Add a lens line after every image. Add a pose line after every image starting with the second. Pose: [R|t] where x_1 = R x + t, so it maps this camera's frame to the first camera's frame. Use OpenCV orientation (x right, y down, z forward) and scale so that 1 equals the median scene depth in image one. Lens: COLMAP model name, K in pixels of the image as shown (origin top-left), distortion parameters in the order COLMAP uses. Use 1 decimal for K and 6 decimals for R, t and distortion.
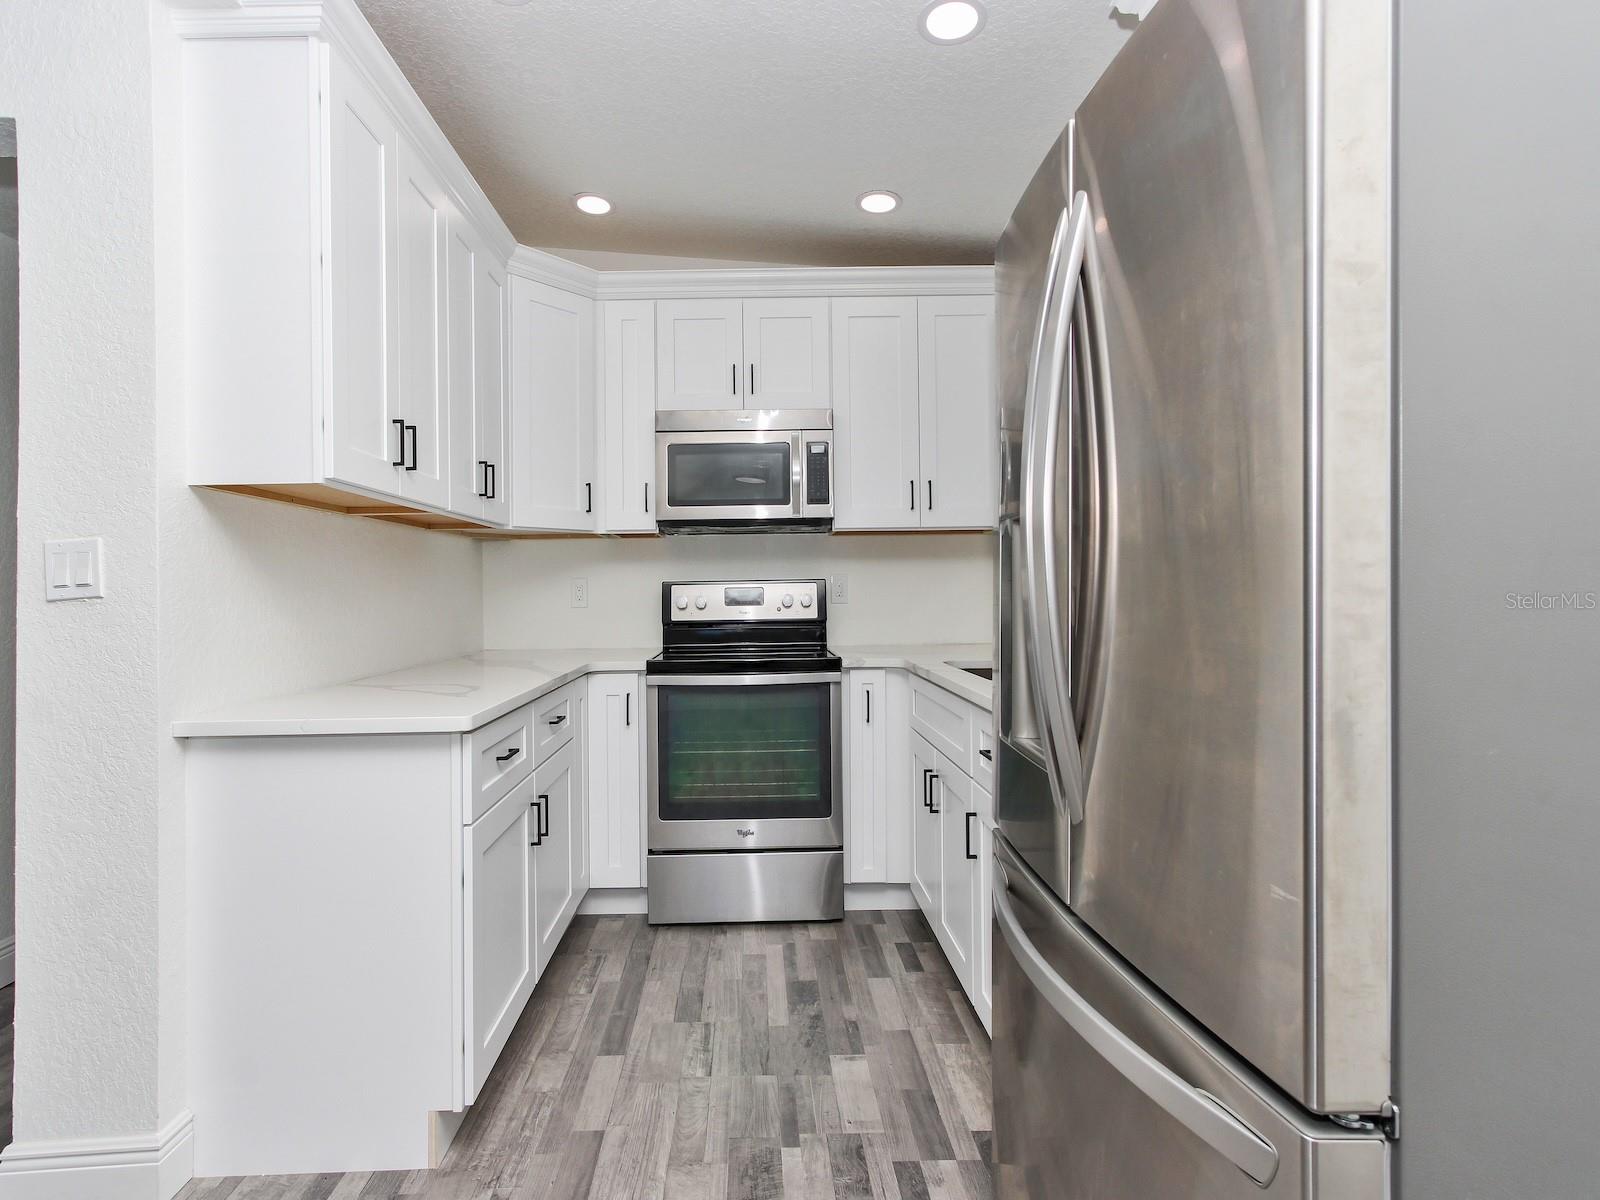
lens RADIAL K [[793.6, 0, 728.2], [0, 793.6, 566.4], [0, 0, 1]] dist [0.000073, -0.000988]
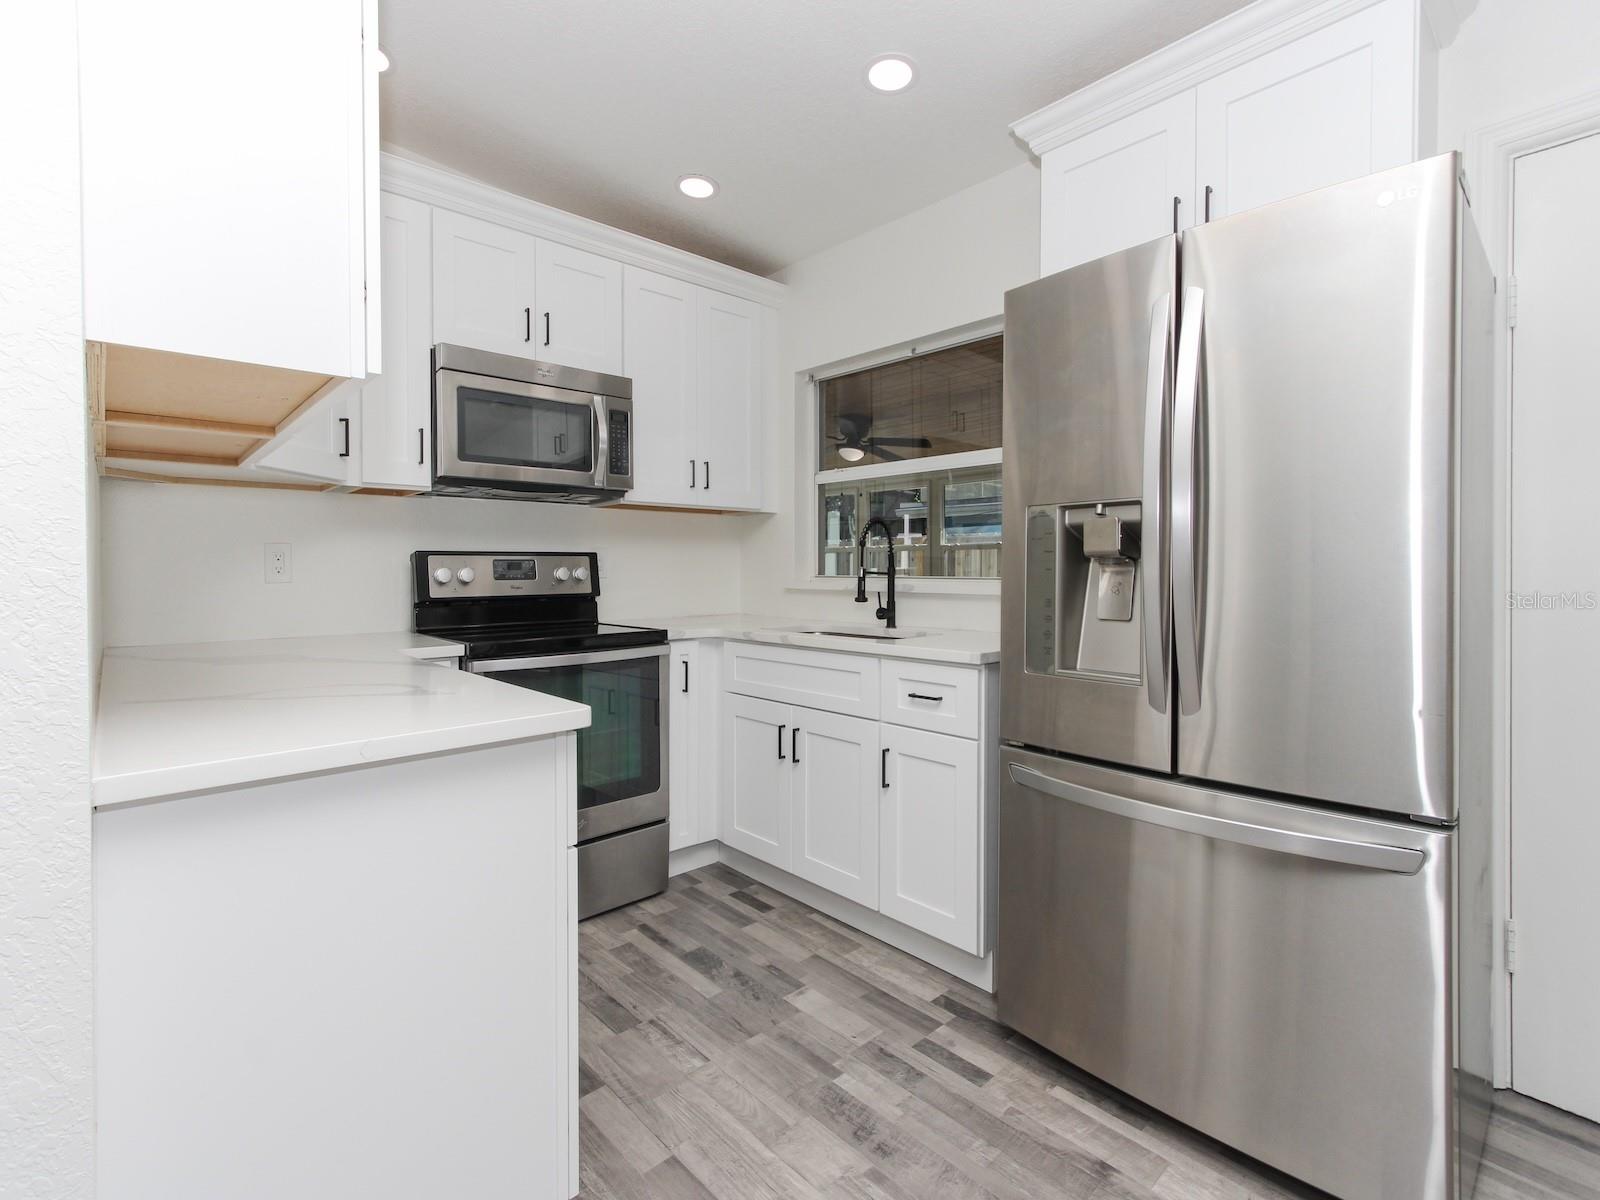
lens RADIAL K [[778.7, 0, 802.8], [0, 778.7, 562.0], [0, 0, 1]] dist [-0.002885, 0.000691]
pose [[0.723613, 0.016307, 0.690013, -0.508495], [-0.026551, 0.999639, 0.004219, 0.024351], [-0.689695, -0.021373, 0.723785, 0.210320]]
